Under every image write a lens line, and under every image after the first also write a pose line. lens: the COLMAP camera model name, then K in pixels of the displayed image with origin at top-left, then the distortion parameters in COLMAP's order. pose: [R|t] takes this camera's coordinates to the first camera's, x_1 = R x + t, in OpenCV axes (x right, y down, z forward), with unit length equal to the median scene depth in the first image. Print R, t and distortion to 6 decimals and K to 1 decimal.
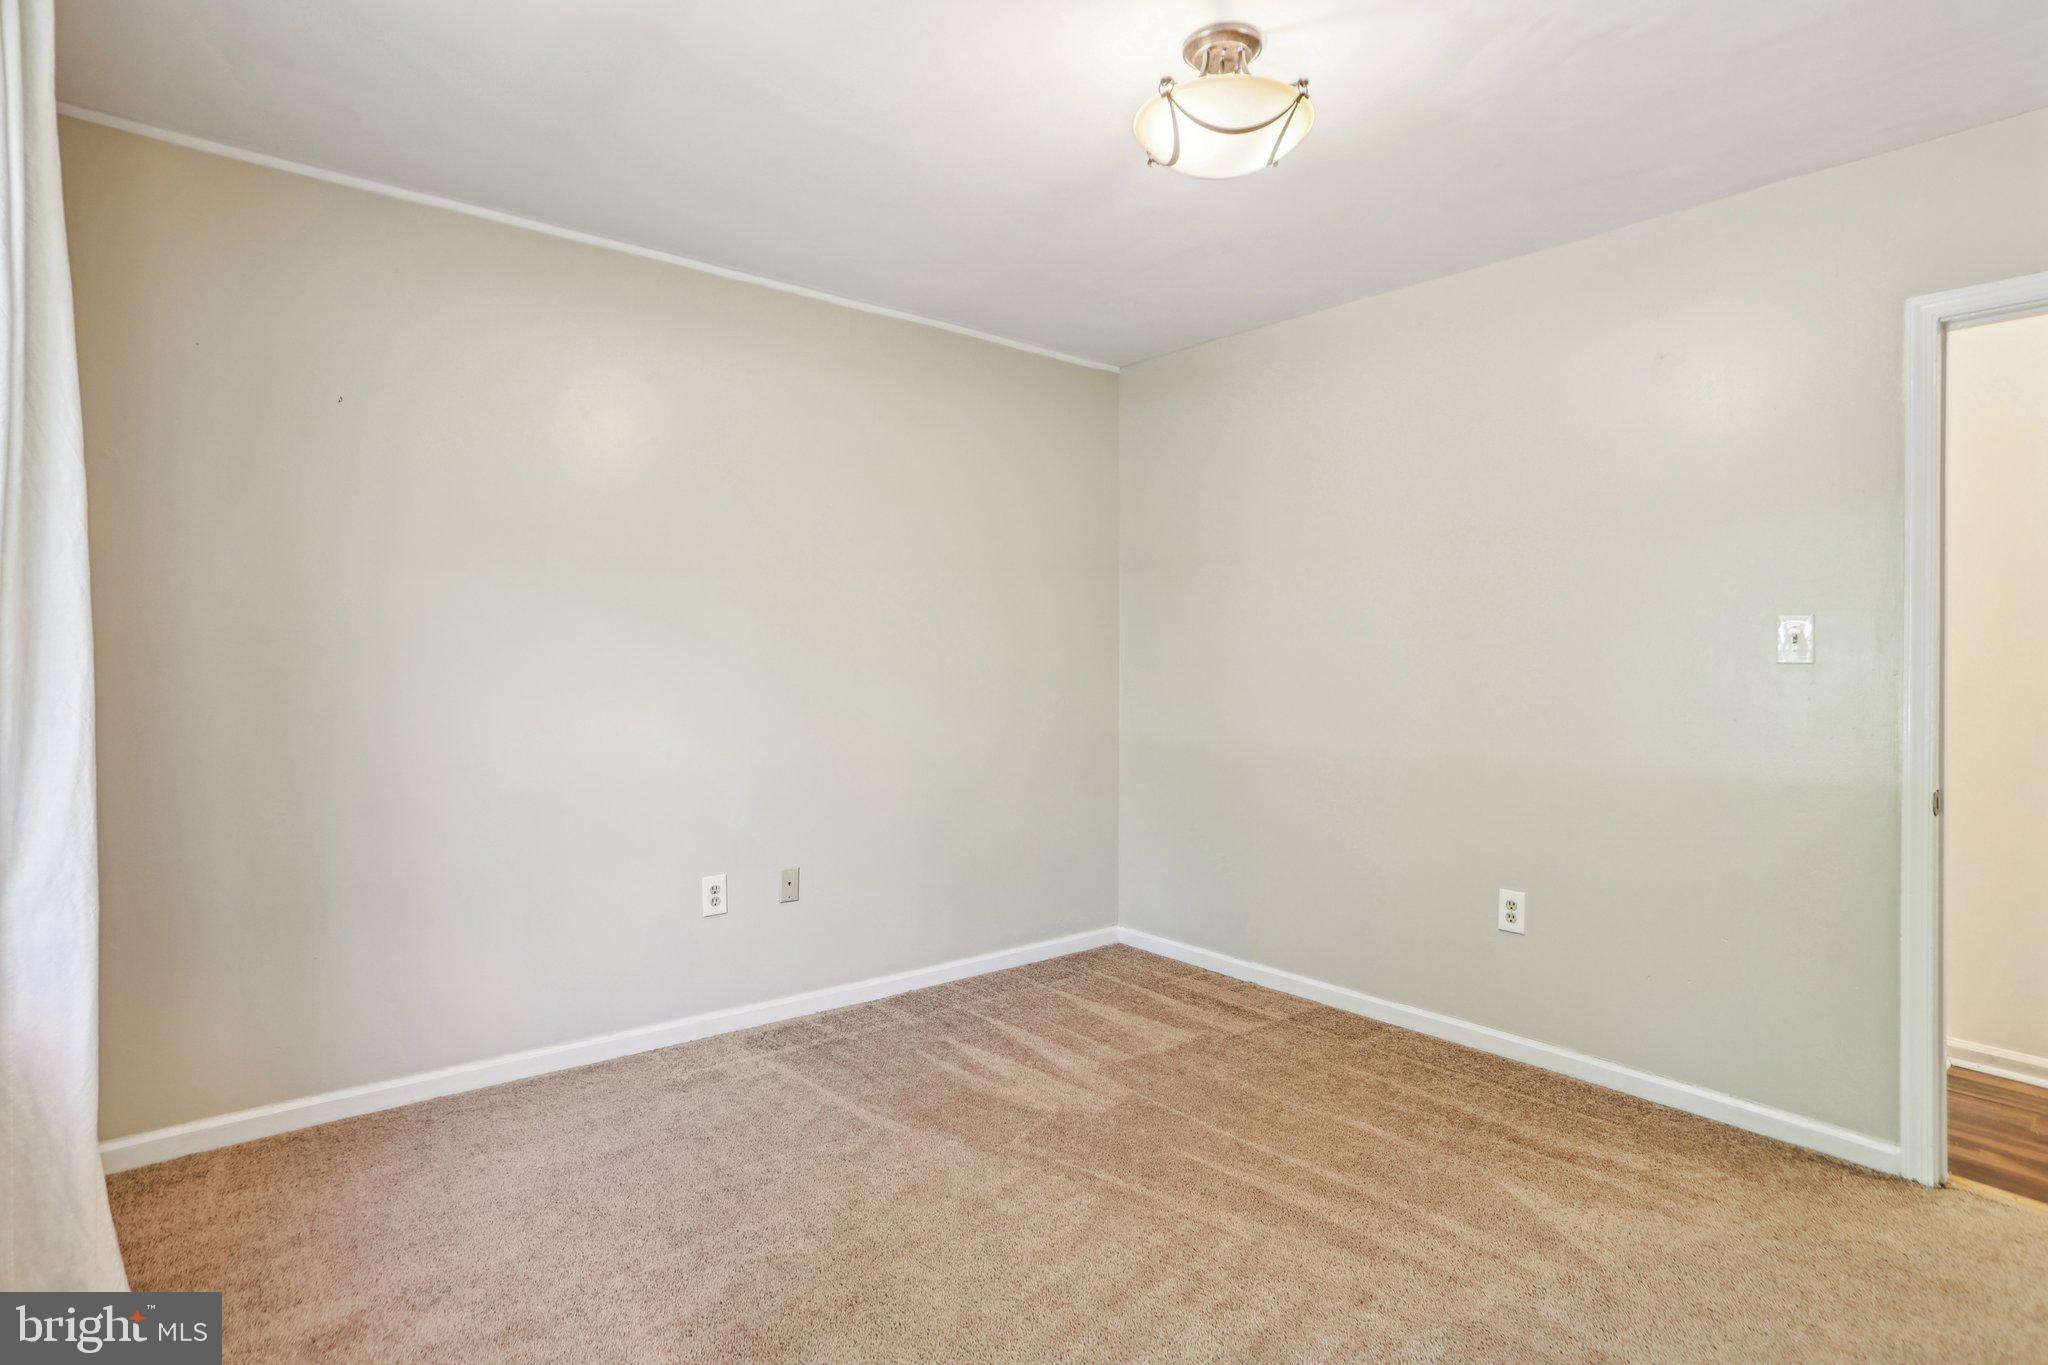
lens RADIAL K [[1072.6, 0, 1011.7], [0, 1072.6, 678.4], [0, 0, 1]] dist [-0.004947, 0.004021]
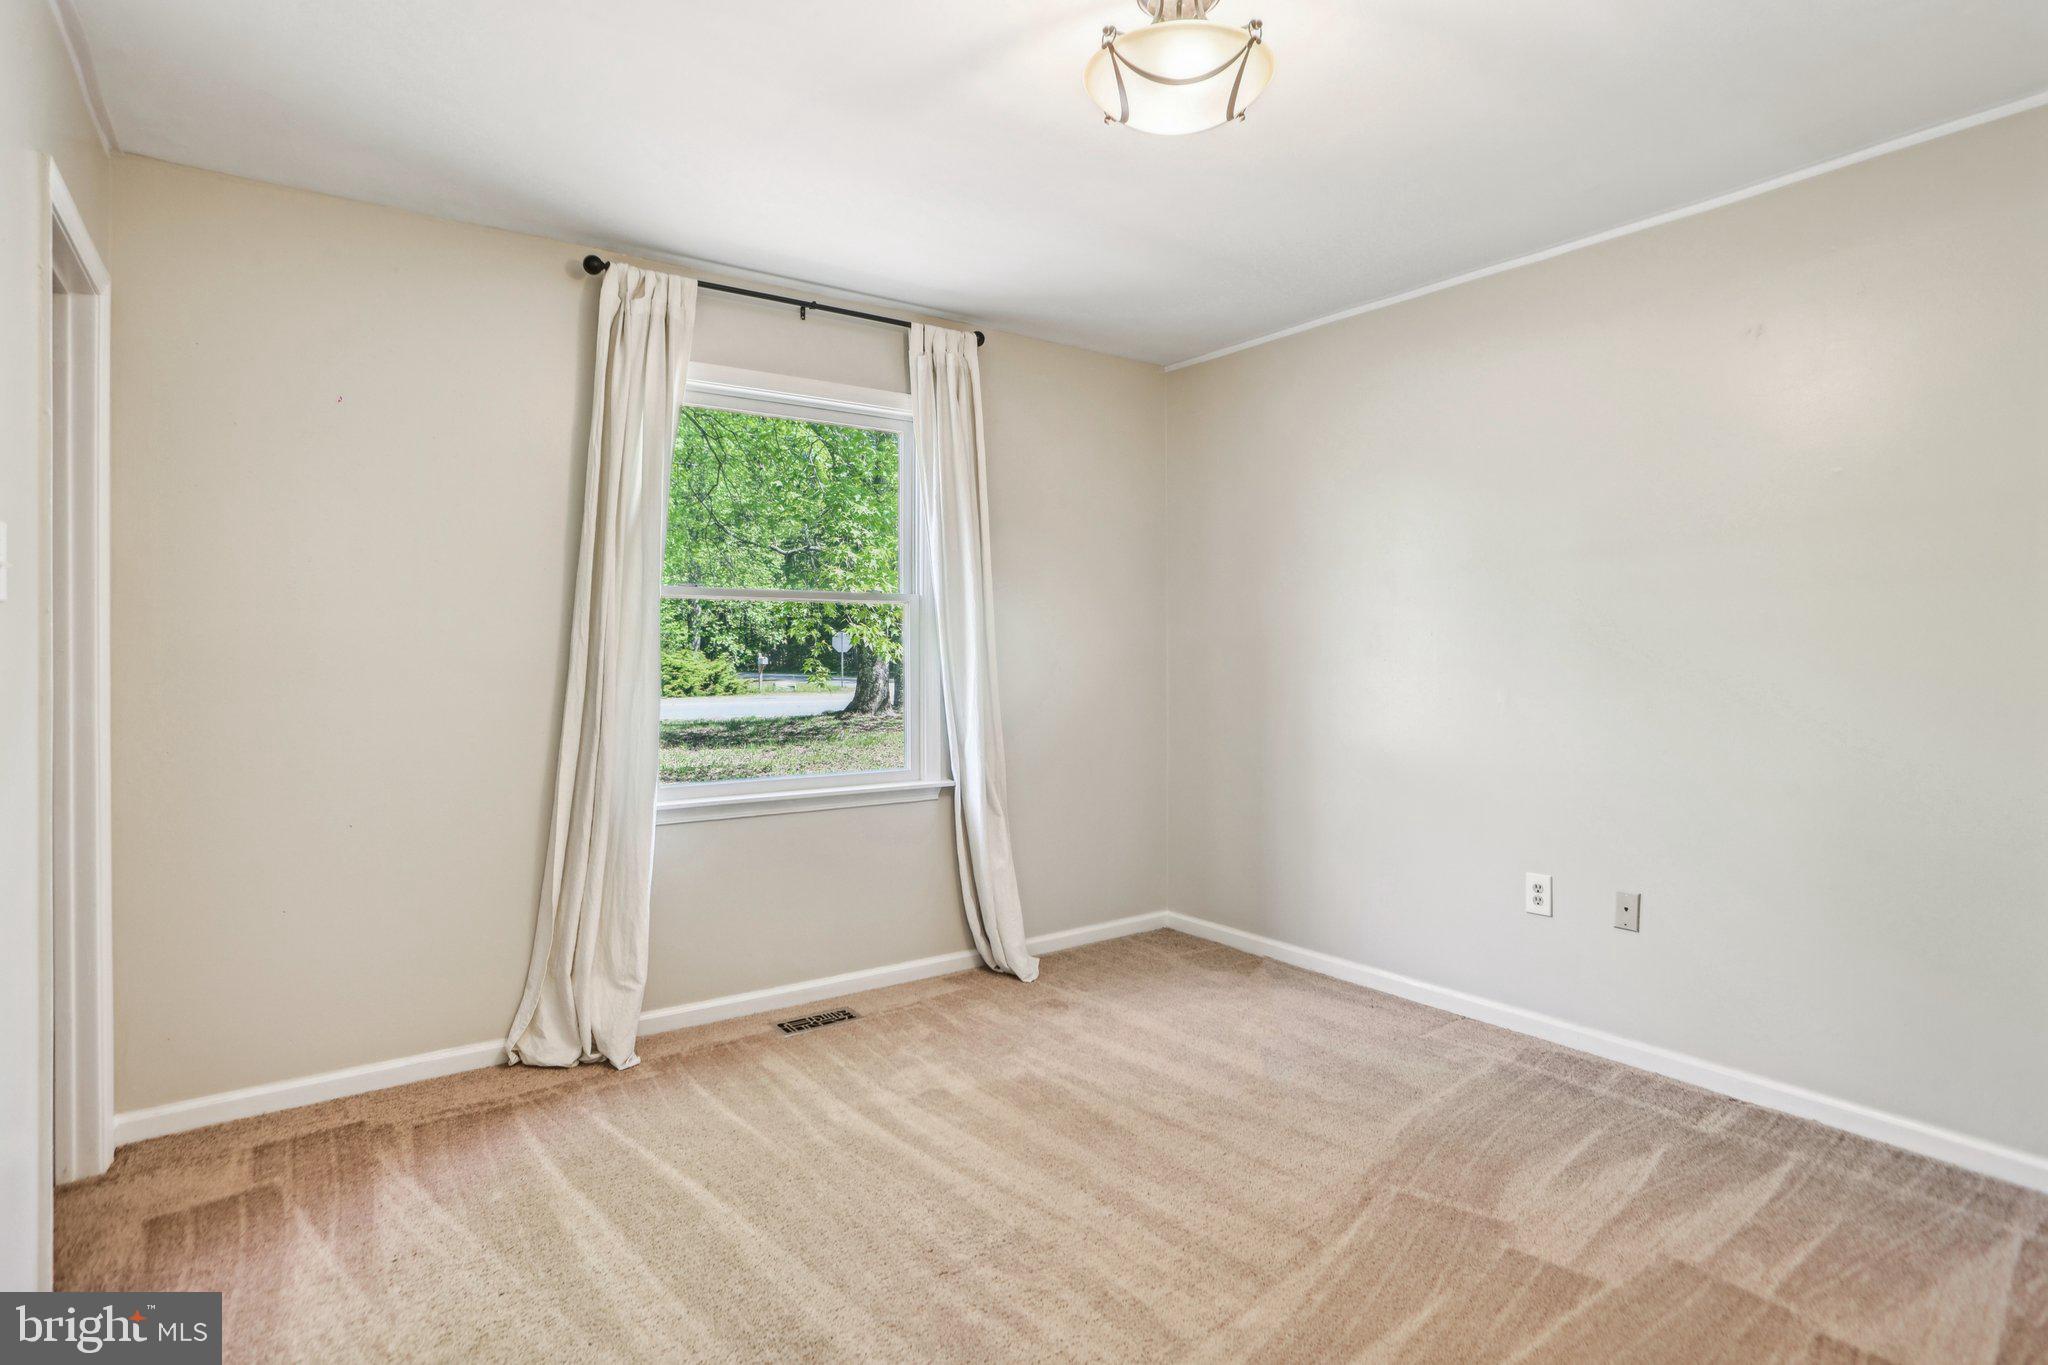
lens RADIAL K [[1072.6, 0, 1020.1], [0, 1072.6, 676.5], [0, 0, 1]] dist [-0.004947, 0.004021]
pose [[-0.067638, 0.016705, -0.997570, 0.738825], [-0.017474, 0.999687, 0.017926, -0.005706], [0.997557, 0.018644, -0.067325, 0.599007]]
